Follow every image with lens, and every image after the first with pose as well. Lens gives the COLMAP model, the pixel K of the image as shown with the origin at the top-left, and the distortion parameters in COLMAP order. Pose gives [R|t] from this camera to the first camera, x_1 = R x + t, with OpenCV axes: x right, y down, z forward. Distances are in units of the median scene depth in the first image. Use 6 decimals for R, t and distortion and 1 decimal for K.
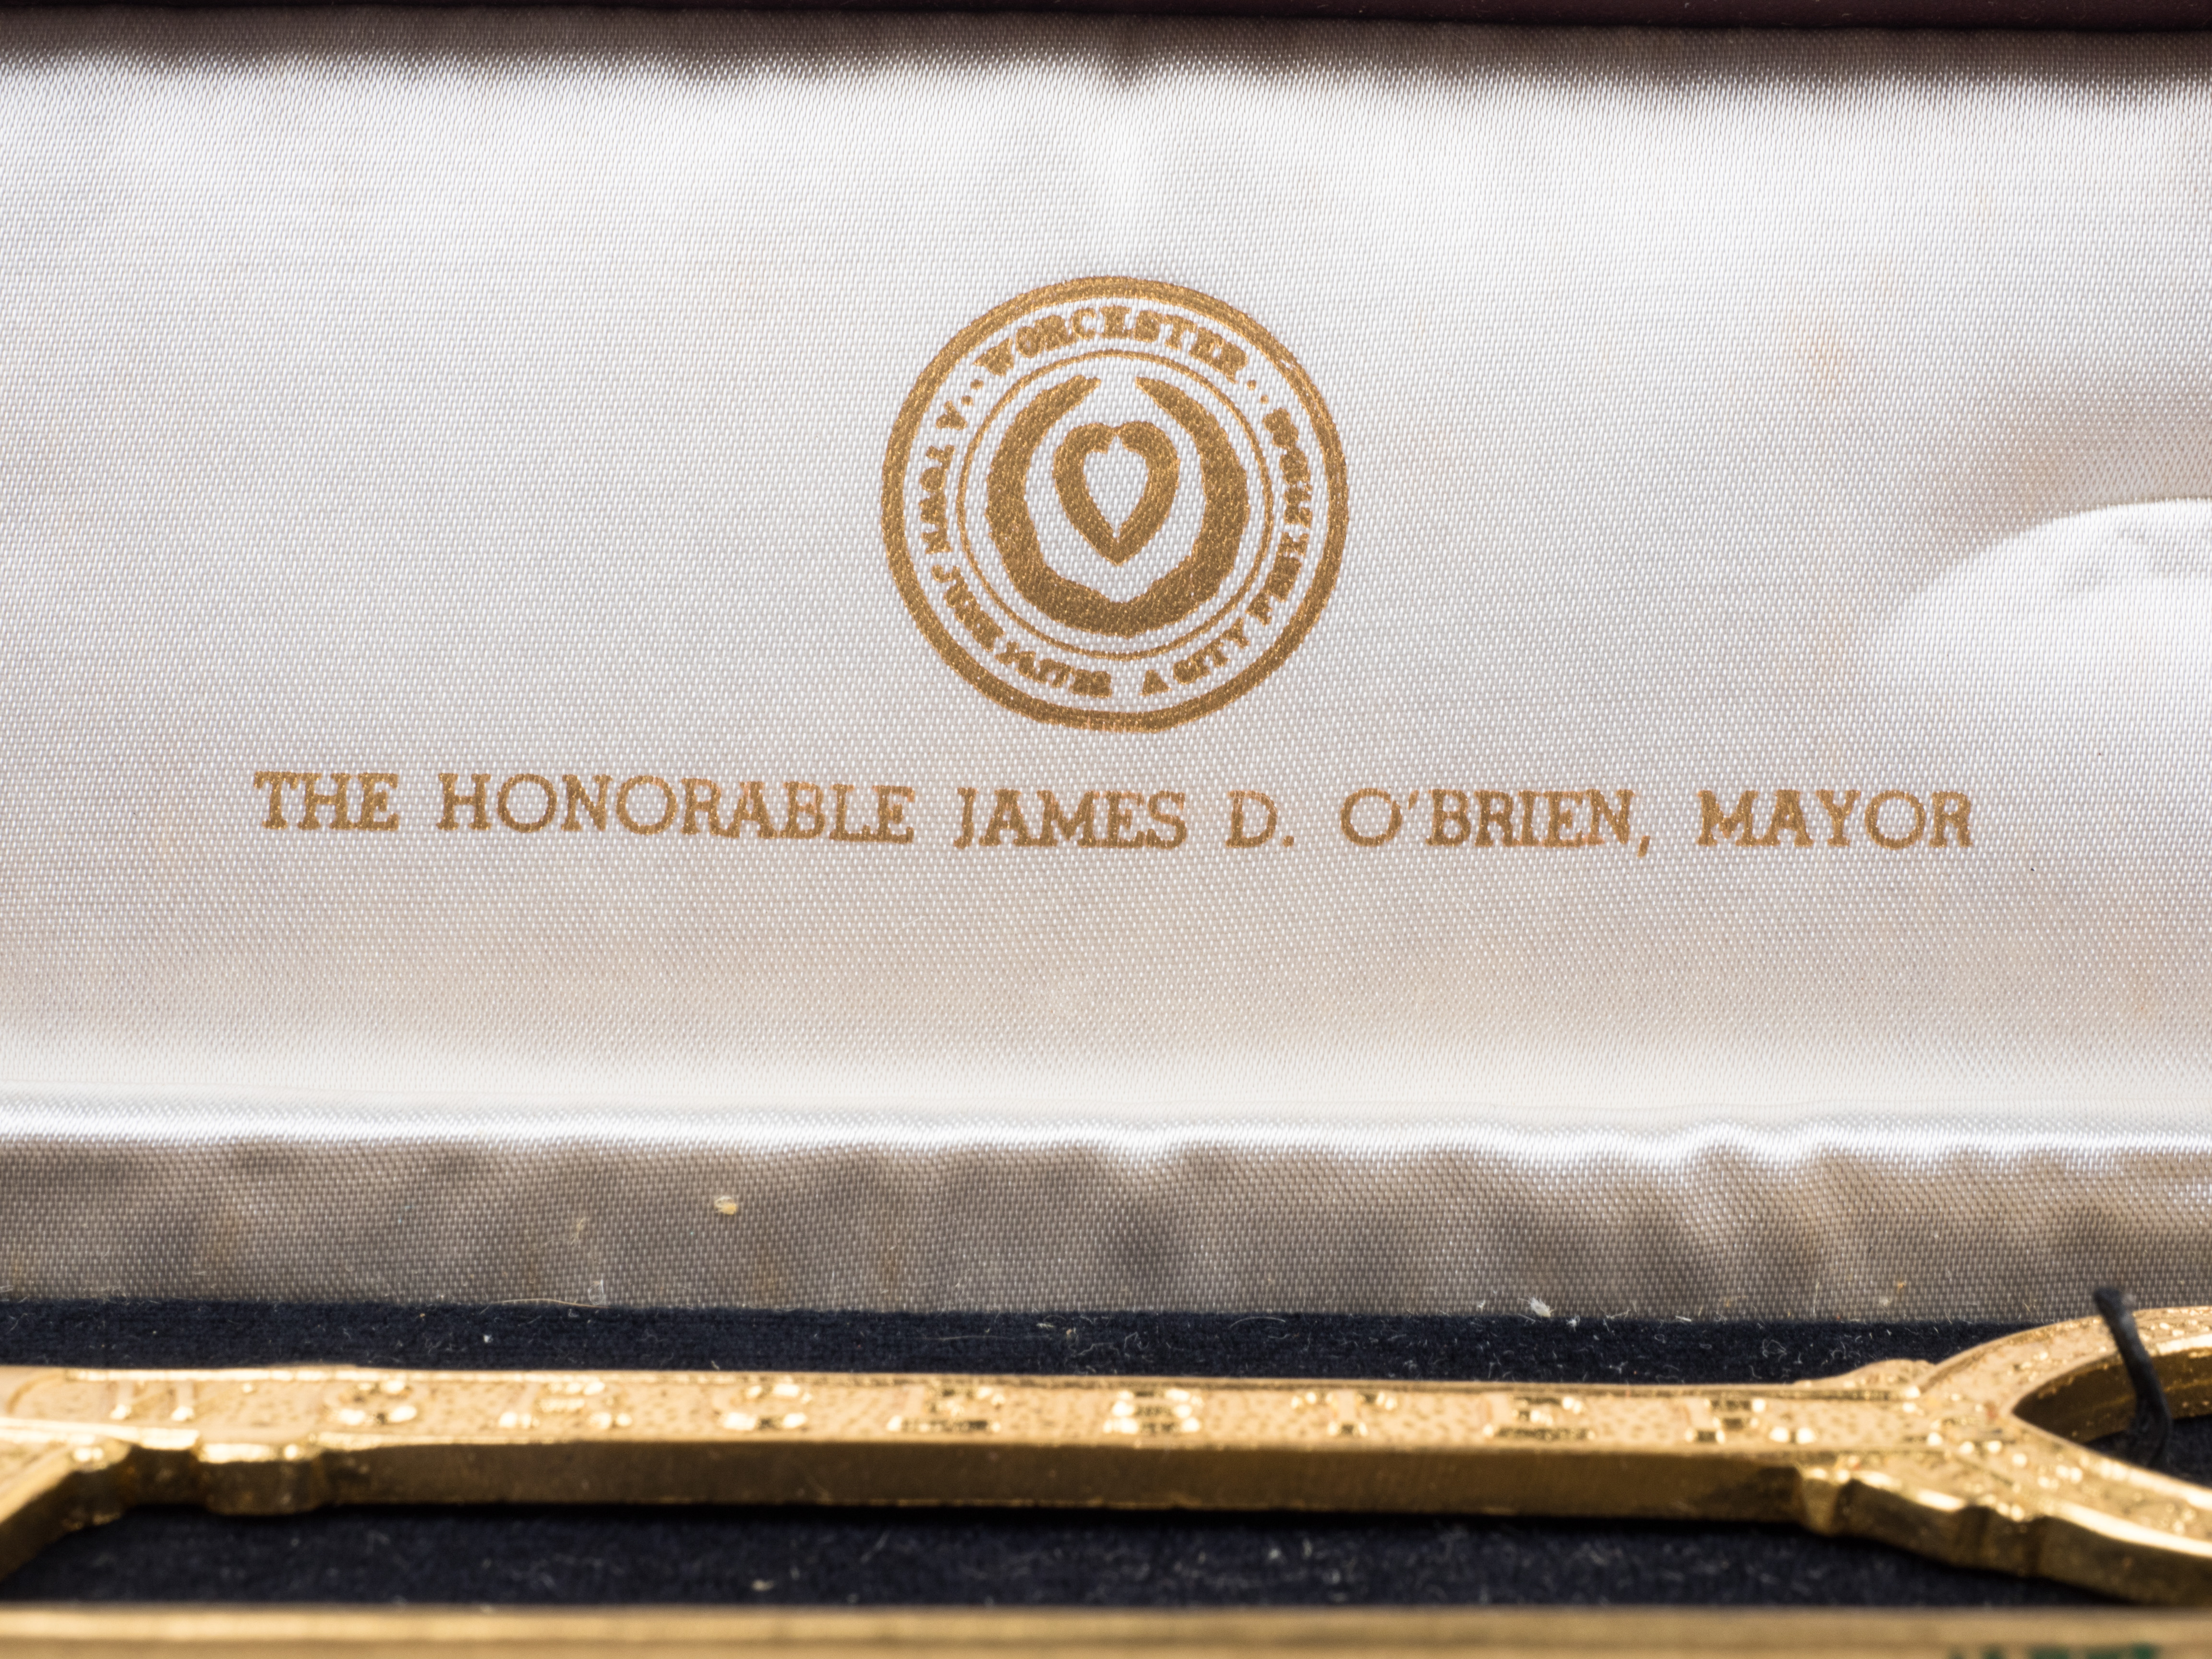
lens RADIAL K [[3126.9, 0, 1140.0], [0, 3126.9, 813.4], [0, 0, 1]] dist [0.012377, 0.000000]
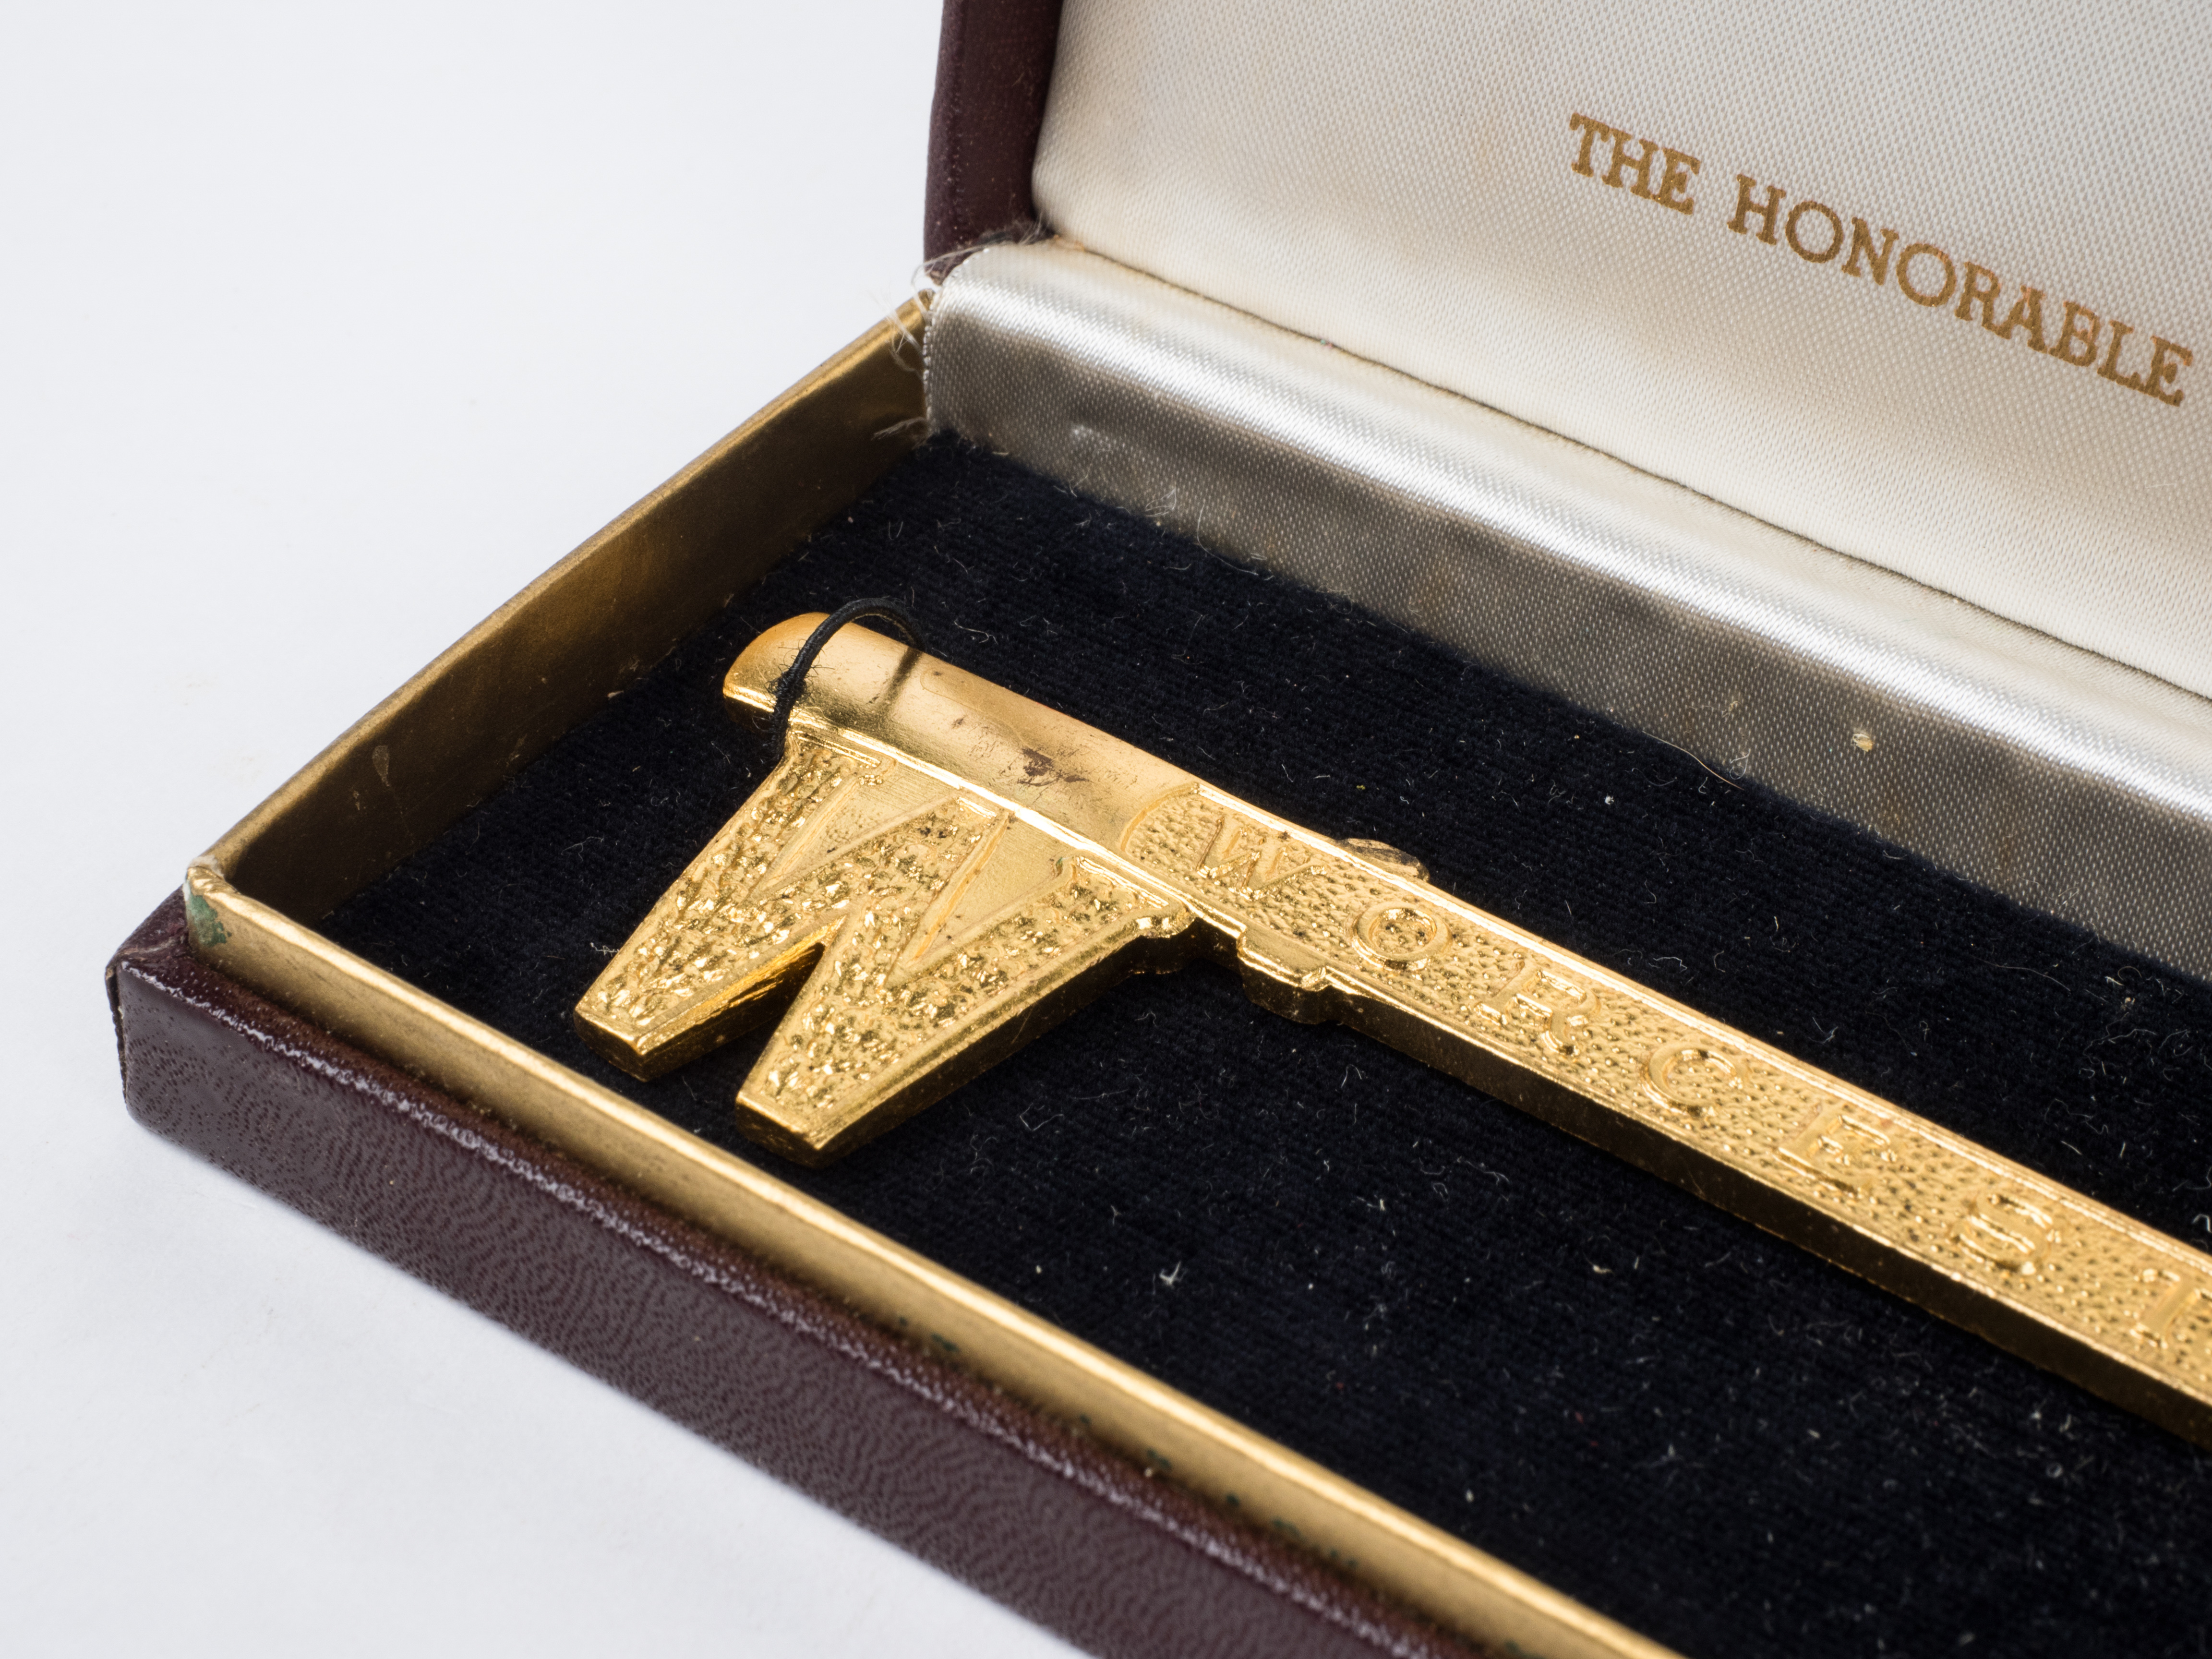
lens RADIAL K [[5171.2, 0, 1057.5], [0, 5171.2, 697.4], [0, 0, 1]] dist [0.018455, 0.000000]
pose [[0.802427, 0.362600, -0.473953, 0.407703], [-0.066606, 0.843682, 0.532695, -0.696775], [0.593021, -0.395881, 0.701145, -0.277961]]
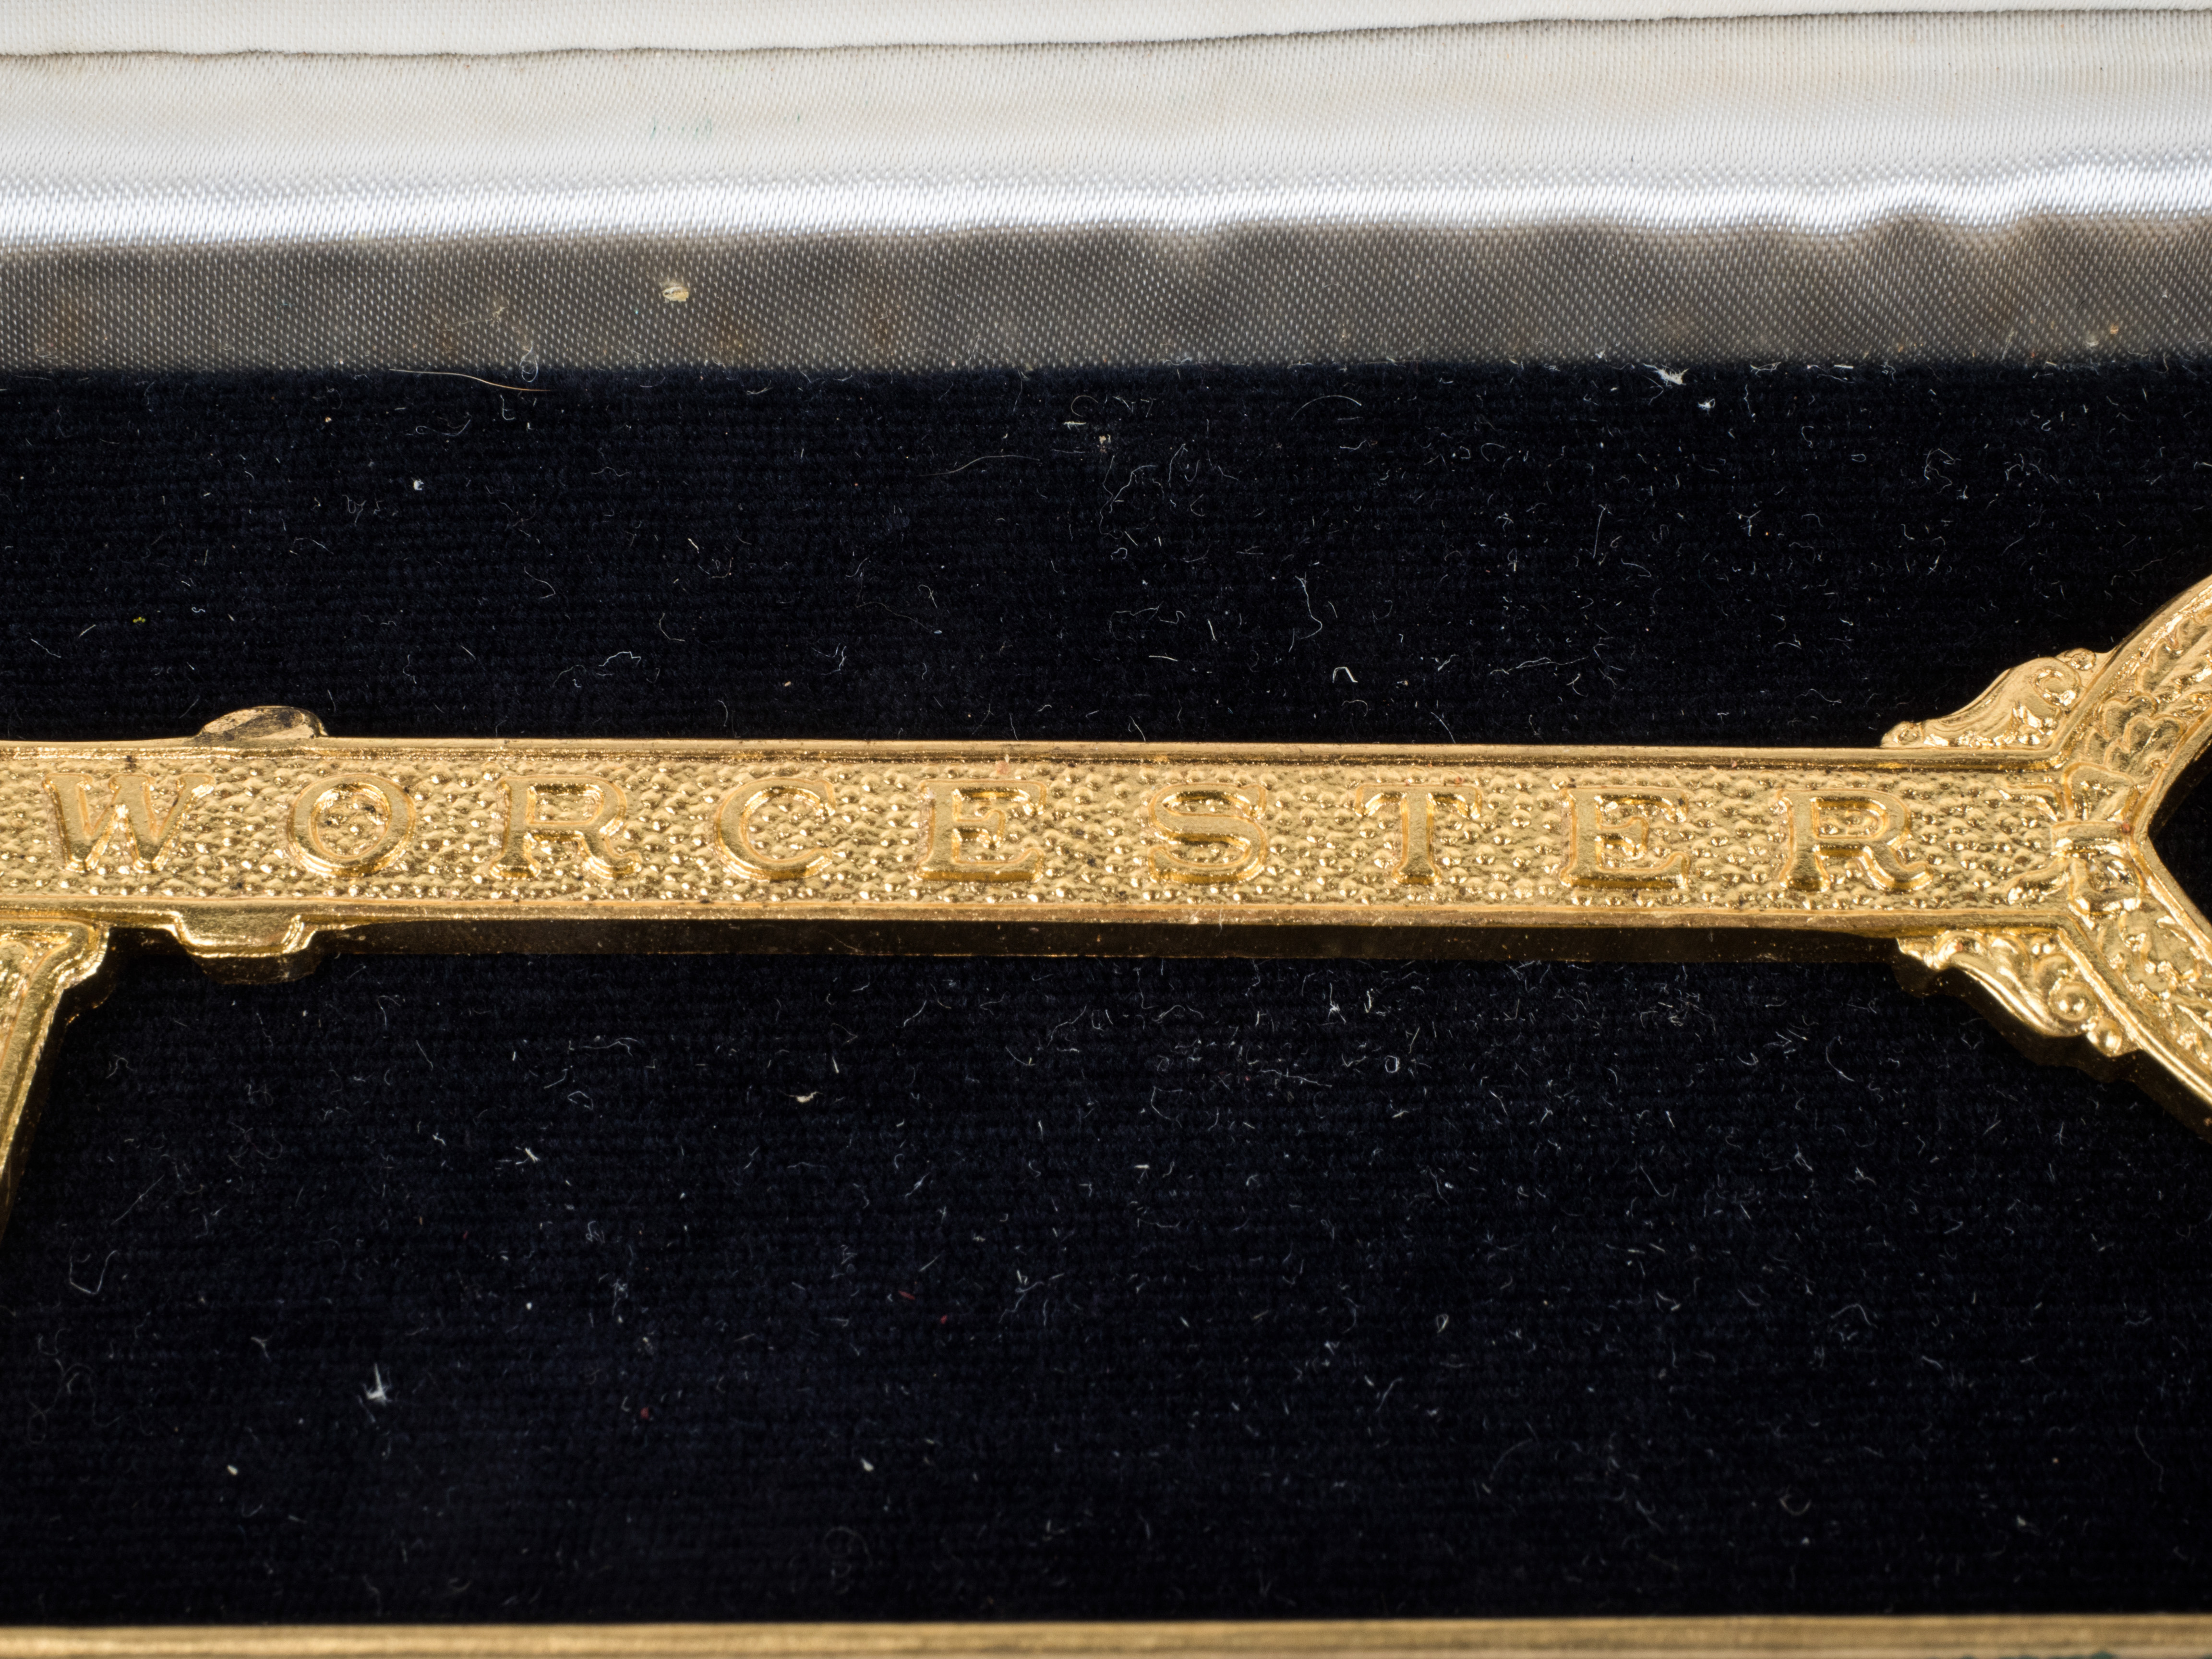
lens RADIAL K [[5171.2, 0, 1130.7], [0, 5171.2, 730.1], [0, 0, 1]] dist [0.018455, 0.000000]
pose [[0.999855, -0.010945, -0.013025, 0.001946], [0.016999, 0.611611, 0.790976, -0.812848], [-0.000691, -0.791083, 0.611709, 0.081135]]
